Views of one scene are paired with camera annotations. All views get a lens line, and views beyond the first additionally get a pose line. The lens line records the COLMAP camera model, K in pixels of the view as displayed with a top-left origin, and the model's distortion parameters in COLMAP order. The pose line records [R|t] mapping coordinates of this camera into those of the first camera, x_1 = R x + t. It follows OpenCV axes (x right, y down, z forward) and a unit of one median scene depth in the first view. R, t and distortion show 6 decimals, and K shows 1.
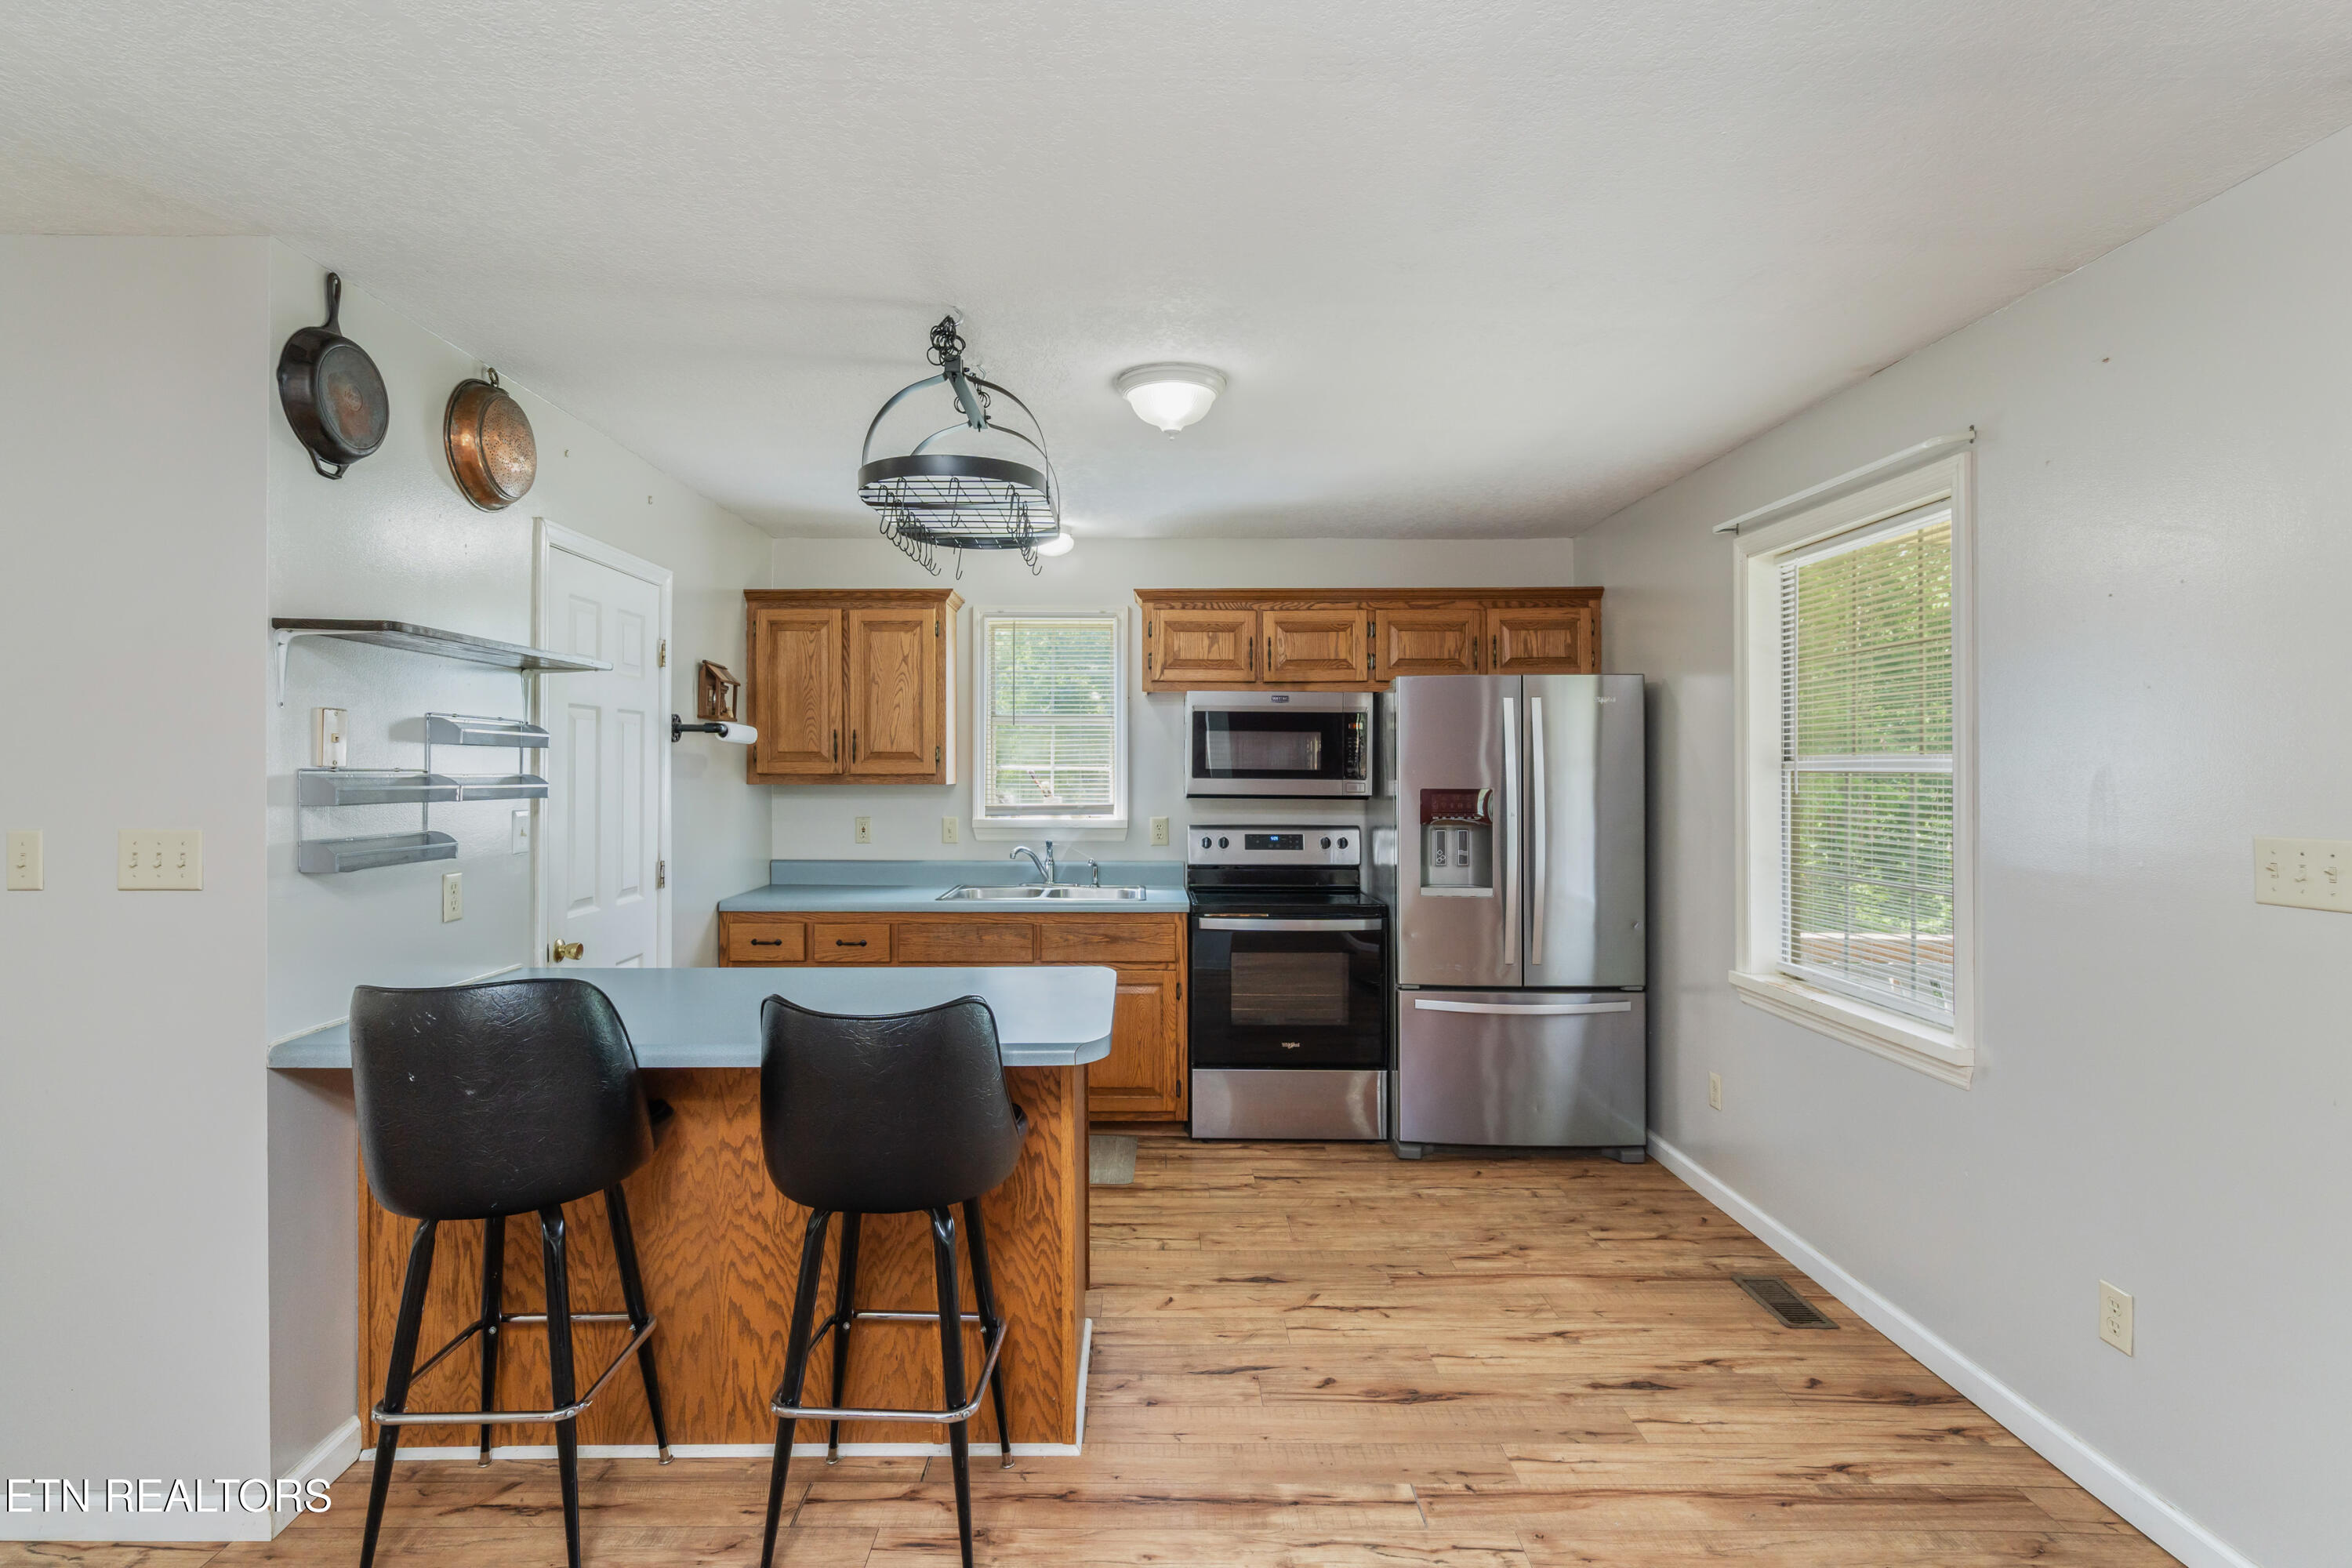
lens RADIAL K [[1158.1, 0, 1129.8], [0, 1158.1, 759.2], [0, 0, 1]] dist [0.001124, -0.000036]
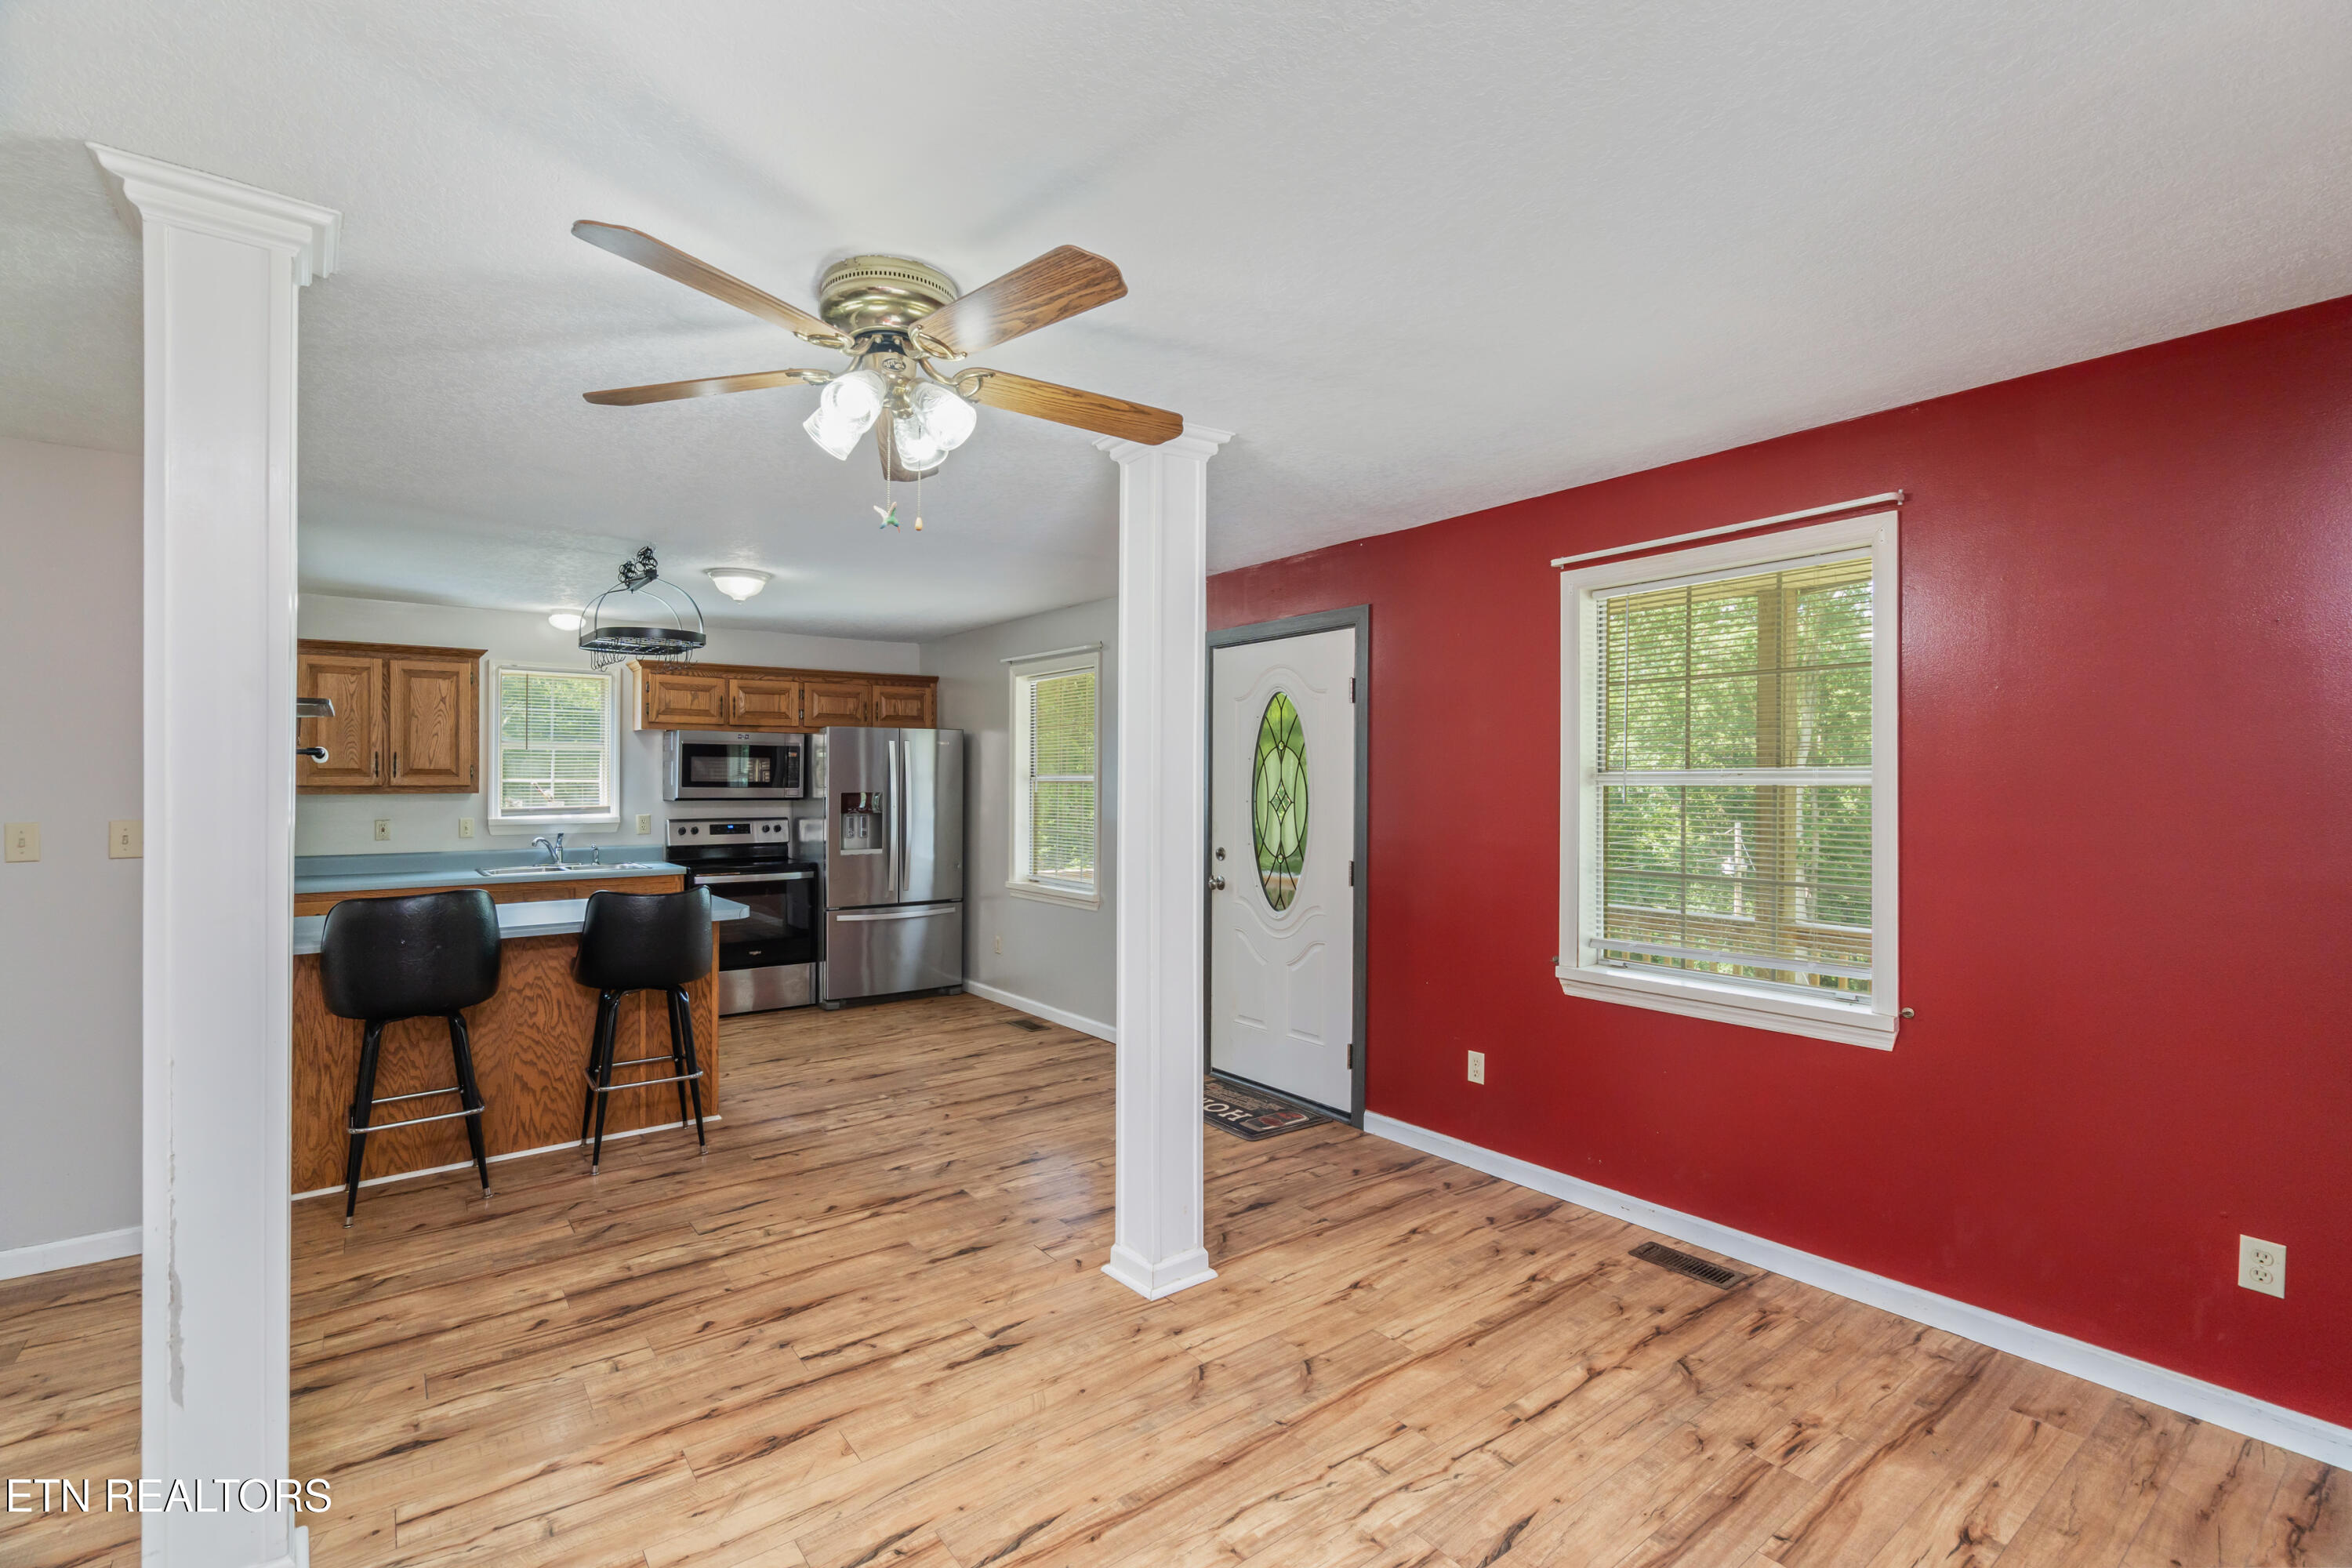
lens RADIAL K [[1066.5, 0, 1203.4], [0, 1066.5, 783.2], [0, 0, 1]] dist [-0.006075, 0.002620]
pose [[0.779476, -0.005408, 0.626409, -0.379269], [-0.000021, 0.999963, 0.008660, -0.001632], [-0.626432, -0.006763, 0.779446, -0.672570]]
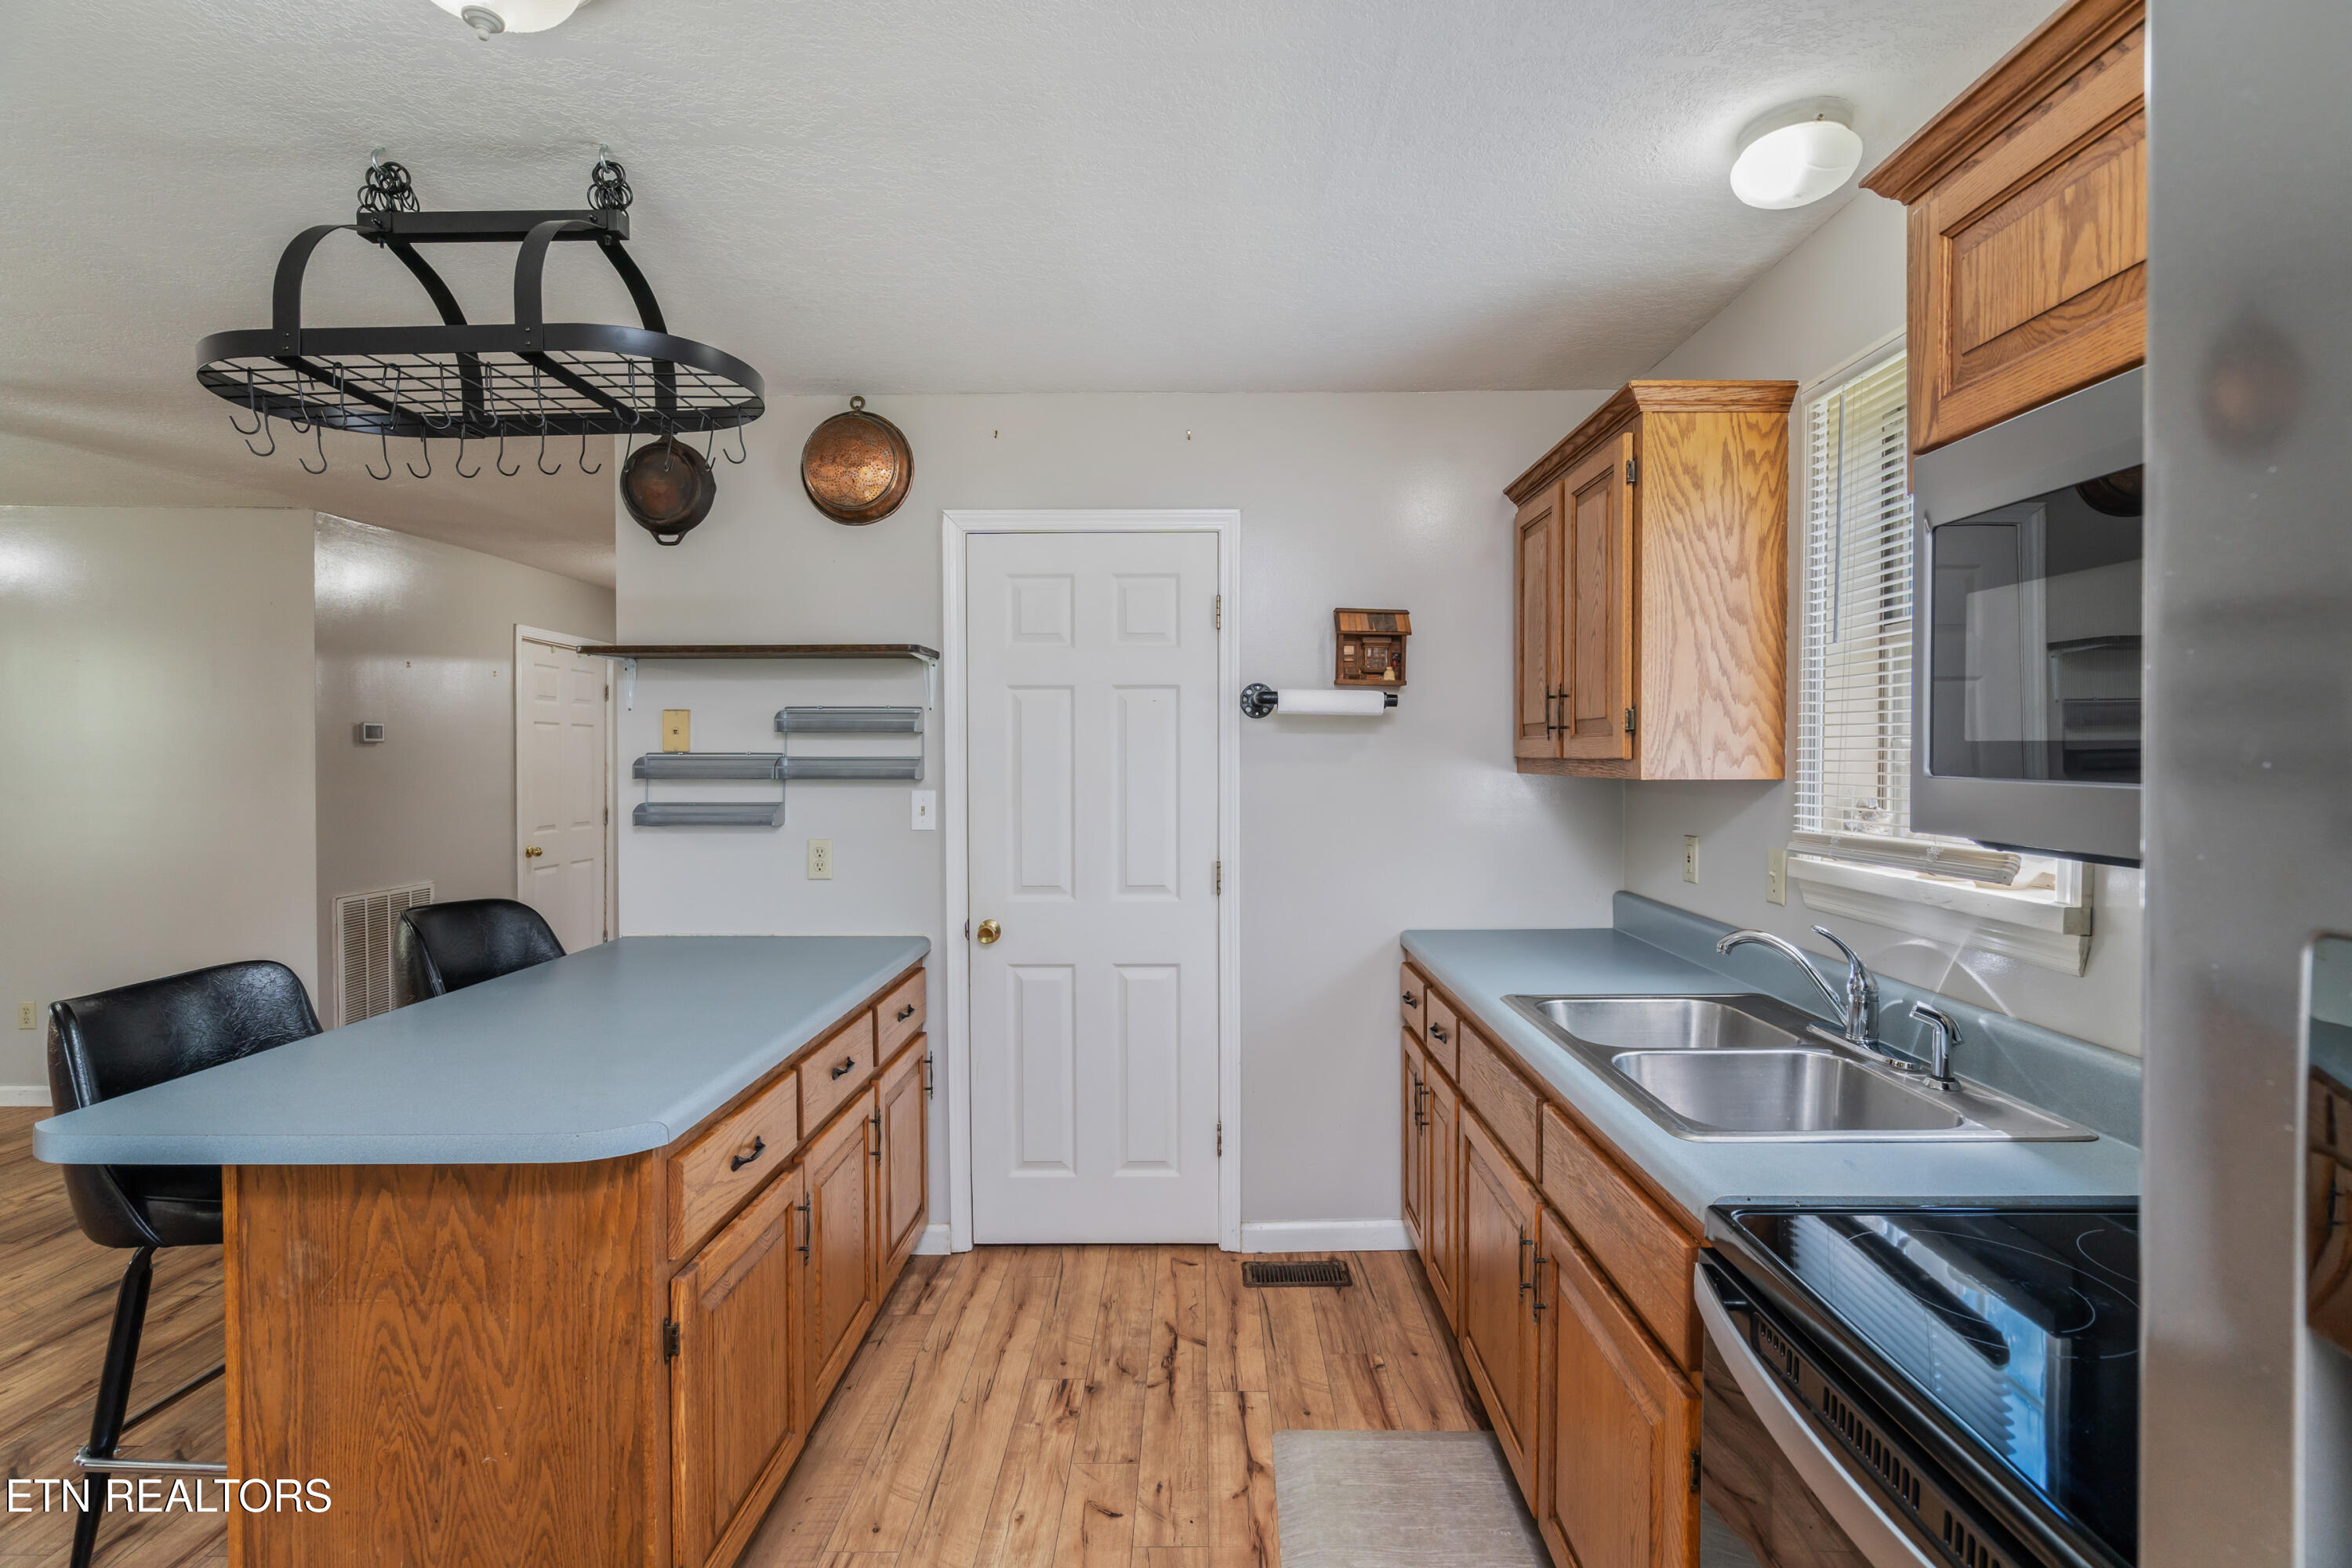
lens RADIAL K [[1066.5, 0, 1244.8], [0, 1066.5, 777.3], [0, 0, 1]] dist [-0.006075, 0.002620]
pose [[0.004010, 0.021350, -0.999764, 0.399439], [0.011051, 0.999710, 0.021393, 0.011414], [0.999931, -0.011134, 0.003773, 1.112381]]
